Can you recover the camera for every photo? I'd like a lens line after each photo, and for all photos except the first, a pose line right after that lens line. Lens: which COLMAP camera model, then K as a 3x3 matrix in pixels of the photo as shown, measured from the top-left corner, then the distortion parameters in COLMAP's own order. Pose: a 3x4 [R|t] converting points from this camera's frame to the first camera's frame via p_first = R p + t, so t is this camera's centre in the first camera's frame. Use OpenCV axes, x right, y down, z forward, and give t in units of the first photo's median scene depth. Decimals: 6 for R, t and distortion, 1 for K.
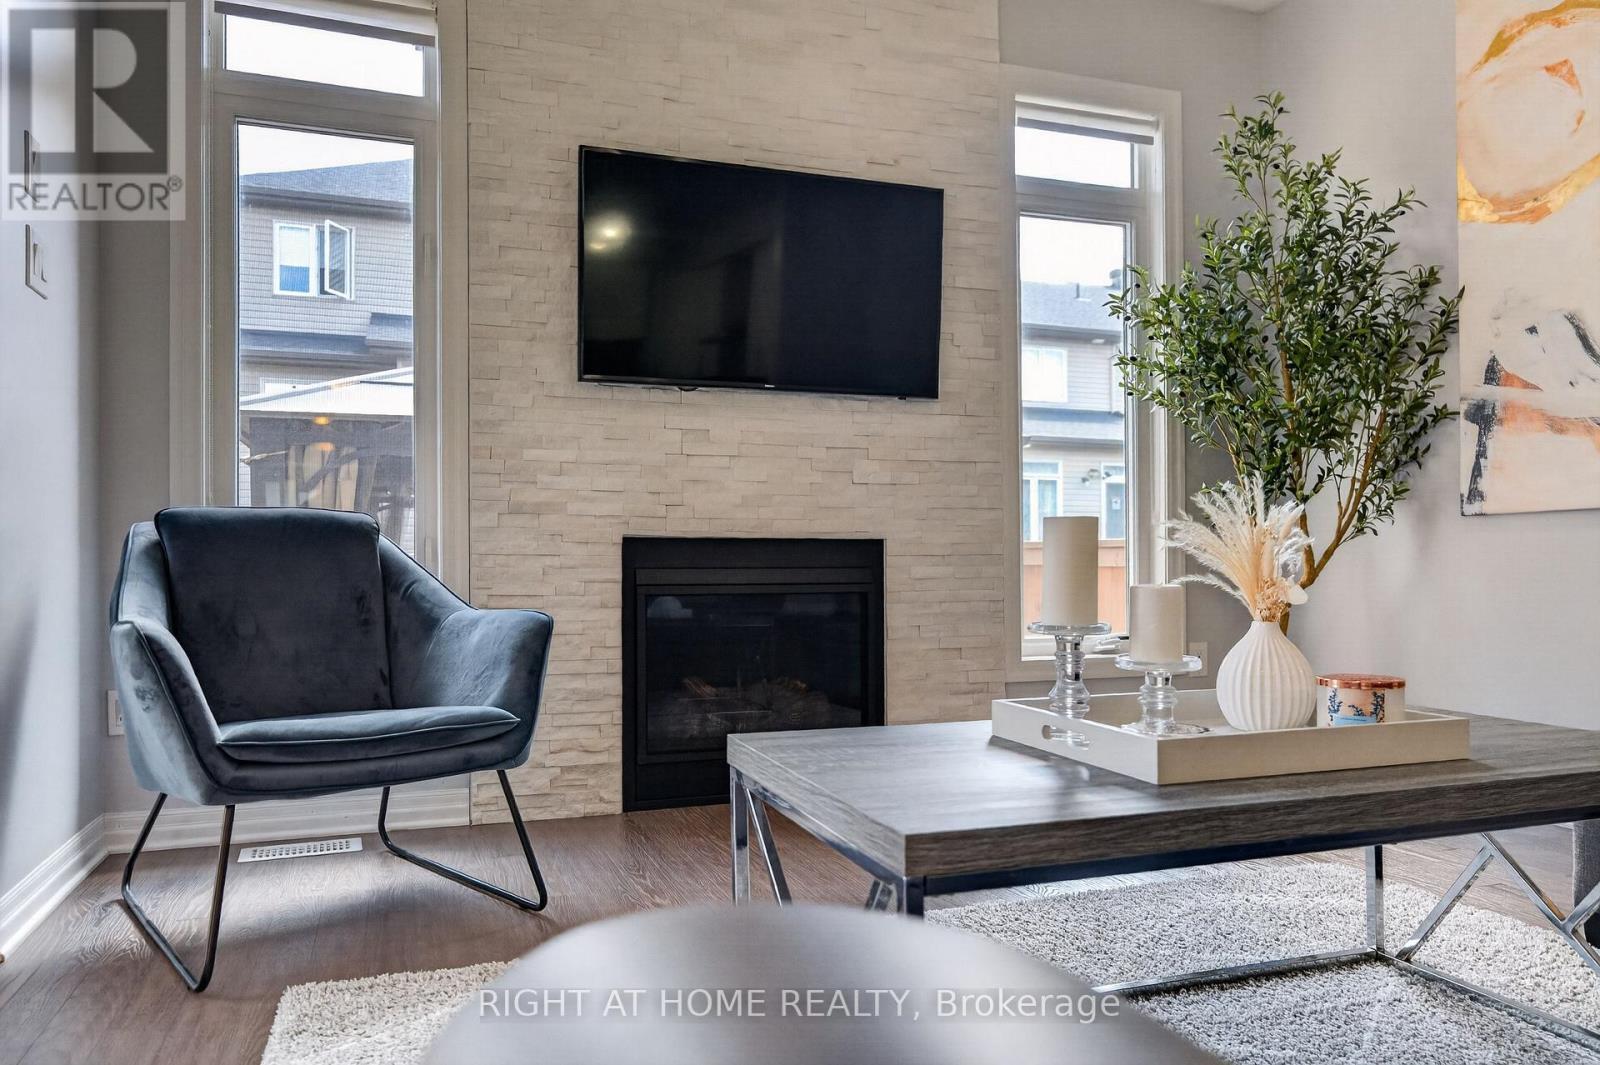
lens RADIAL K [[1097.2, 0, 777.2], [0, 1097.2, 555.5], [0, 0, 1]] dist [-0.034043, 0.035071]
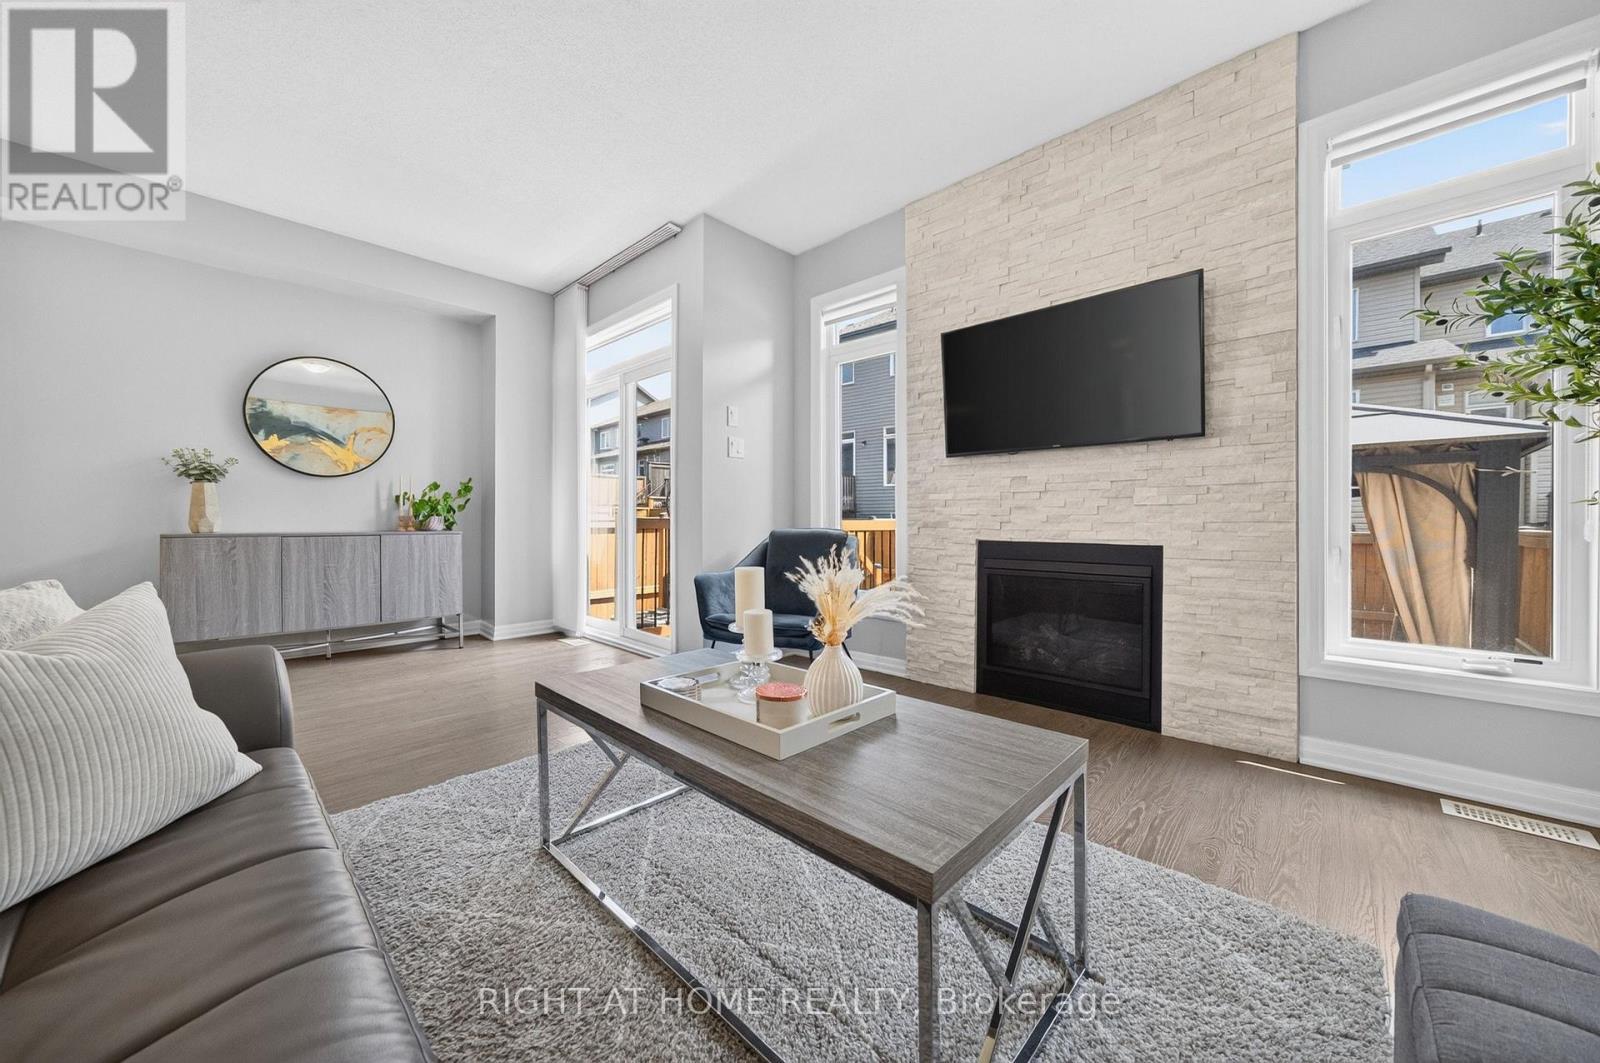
lens RADIAL K [[587.1, 0, 775.5], [0, 587.1, 521.4], [0, 0, 1]] dist [-0.002433, -0.000020]
pose [[0.439034, 0.004133, -0.898461, 0.574059], [0.005240, 0.999961, 0.007161, -0.055935], [0.898455, -0.007852, 0.438995, 0.277432]]
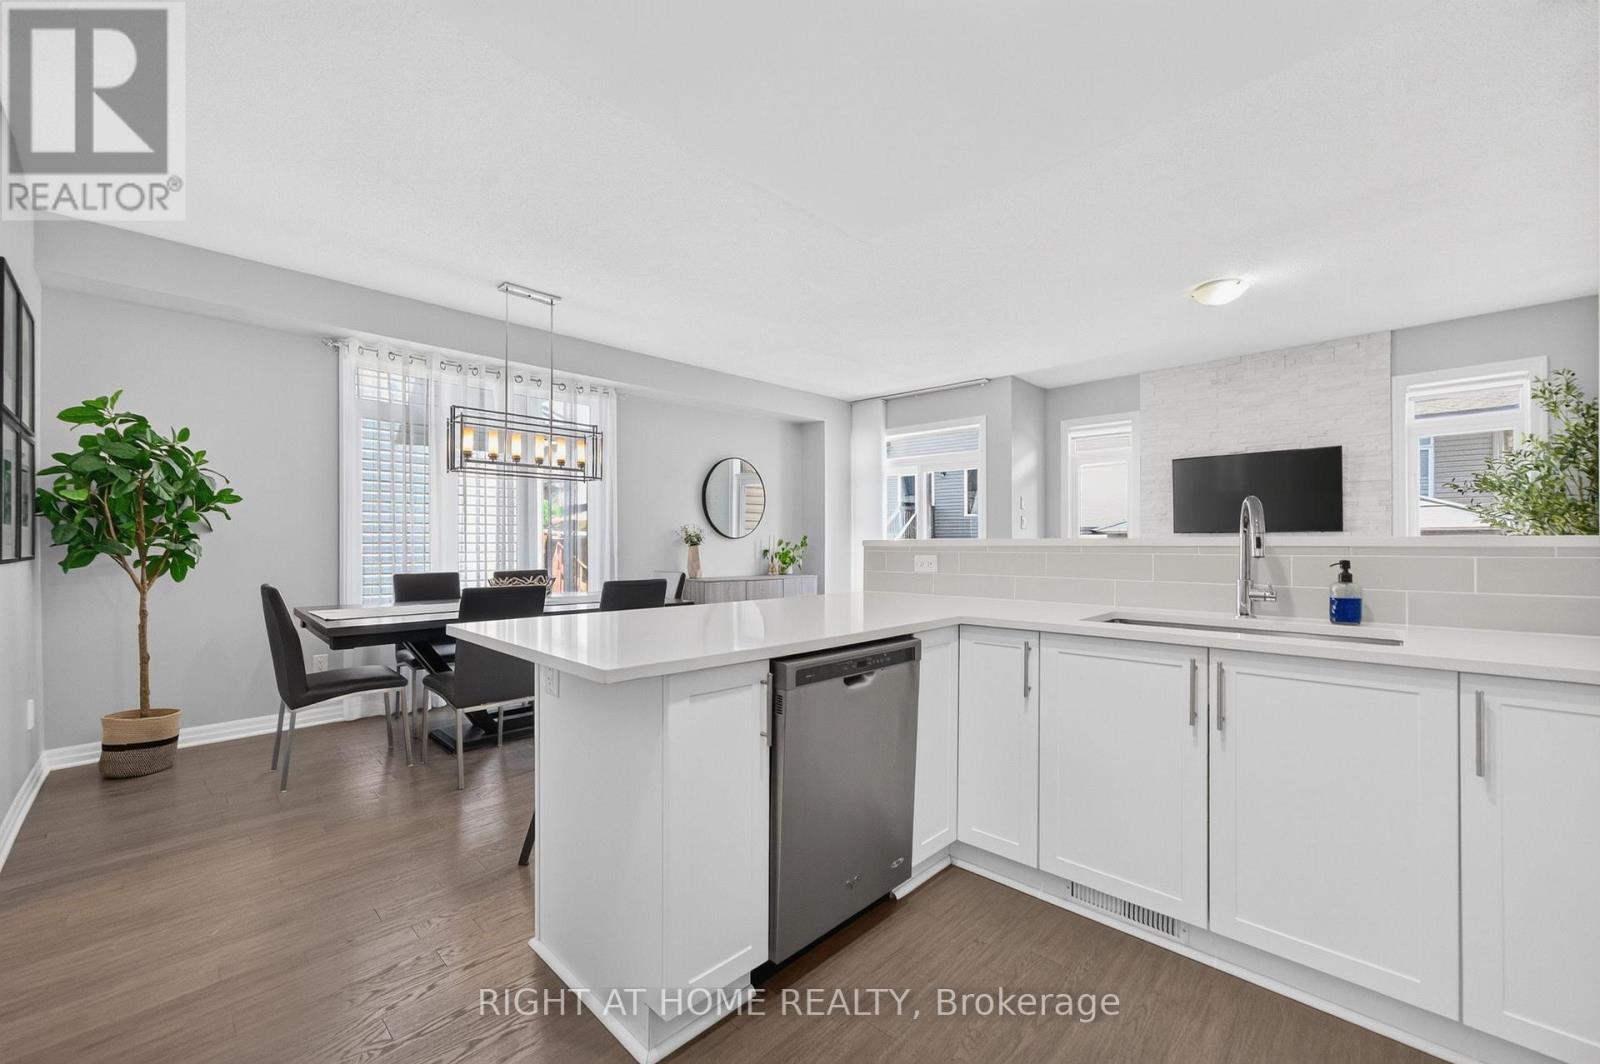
lens RADIAL K [[651.1, 0, 785.9], [0, 651.1, 540.0], [0, 0, 1]] dist [-0.000080, 0.000338]
pose [[0.447064, -0.000368, -0.894502, 0.943015], [0.006544, 0.999974, 0.002860, -0.146852], [0.894478, -0.007132, 0.447055, -0.788176]]
